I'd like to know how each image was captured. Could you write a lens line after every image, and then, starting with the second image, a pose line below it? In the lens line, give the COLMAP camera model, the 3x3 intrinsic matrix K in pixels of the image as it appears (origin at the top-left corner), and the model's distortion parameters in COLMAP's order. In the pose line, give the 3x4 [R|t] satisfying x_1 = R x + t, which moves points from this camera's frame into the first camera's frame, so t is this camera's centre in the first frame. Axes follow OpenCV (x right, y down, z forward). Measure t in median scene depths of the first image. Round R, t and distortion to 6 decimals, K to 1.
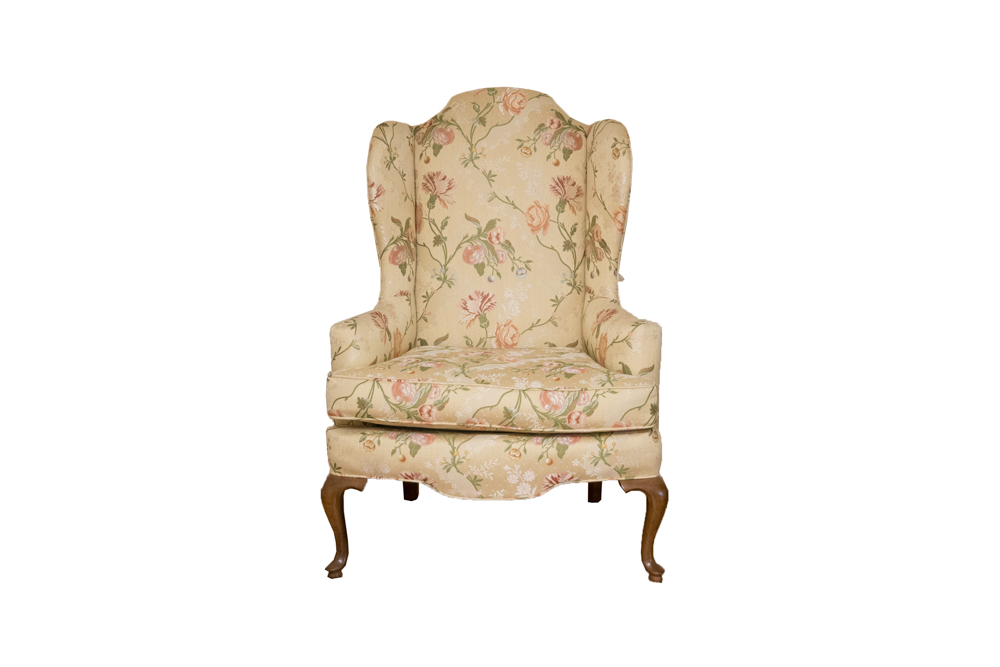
lens RADIAL K [[1519.8, 0, 486.0], [0, 1519.8, 344.4], [0, 0, 1]] dist [0.220830, 0.000000]
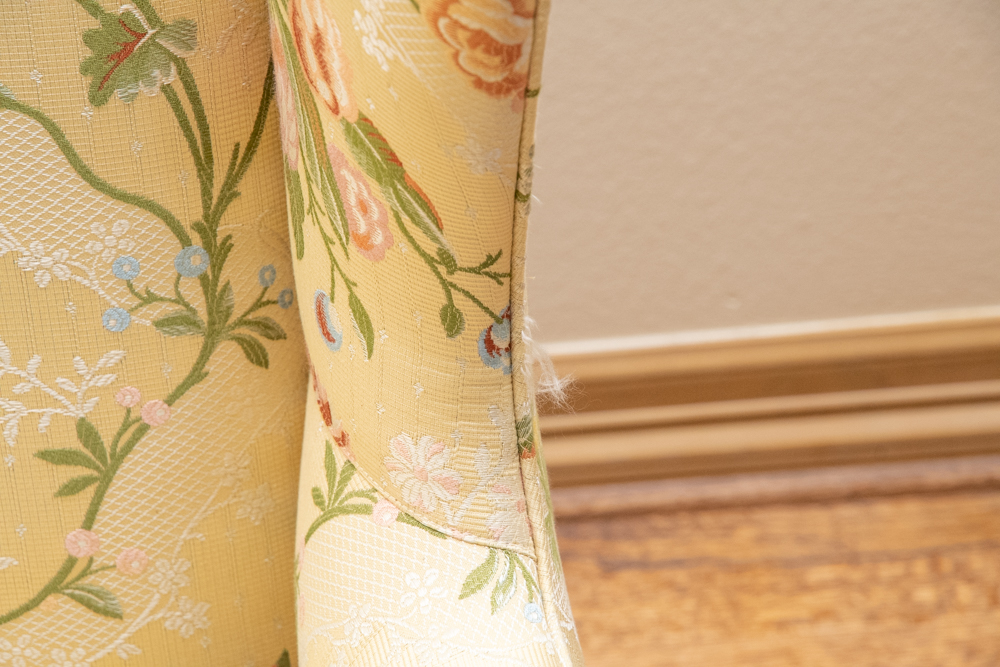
lens RADIAL K [[2966.1, 0, 501.7], [0, 2966.1, 338.1], [0, 0, 1]] dist [0.631693, 0.000000]
pose [[0.997690, -0.058802, -0.034020, 0.092386], [0.067894, 0.880221, 0.469682, -0.160142], [0.002327, -0.470907, 0.882180, 0.771859]]
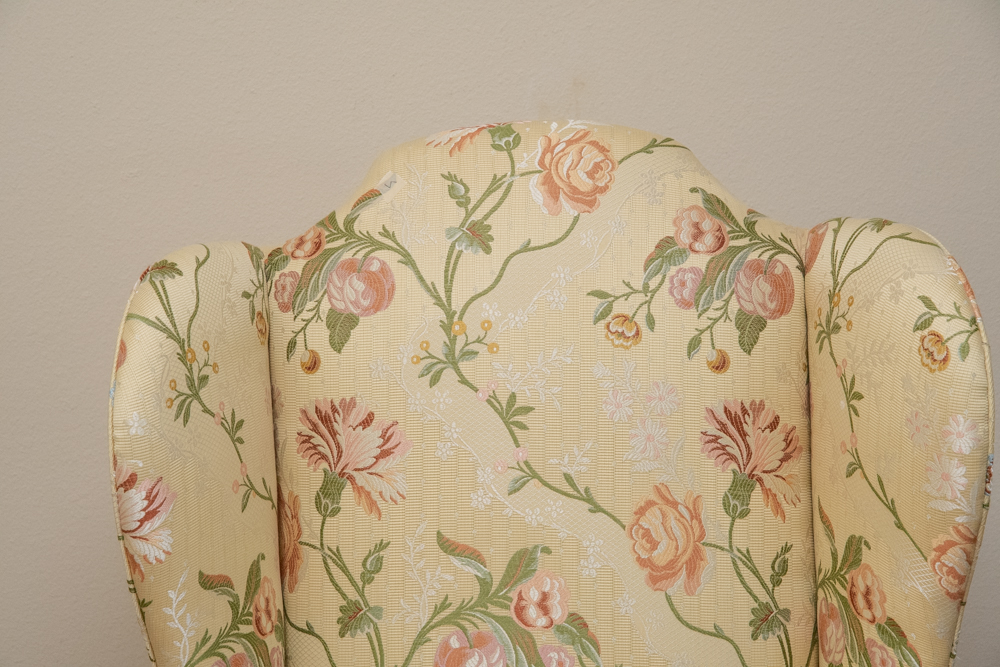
lens RADIAL K [[2267.8, 0, 497.2], [0, 2267.8, 352.4], [0, 0, 1]] dist [0.496865, 0.000000]
pose [[0.998448, -0.035471, 0.042941, -0.020332], [0.034703, 0.999226, 0.018499, -0.131761], [-0.043564, -0.016980, 0.998906, 0.529247]]
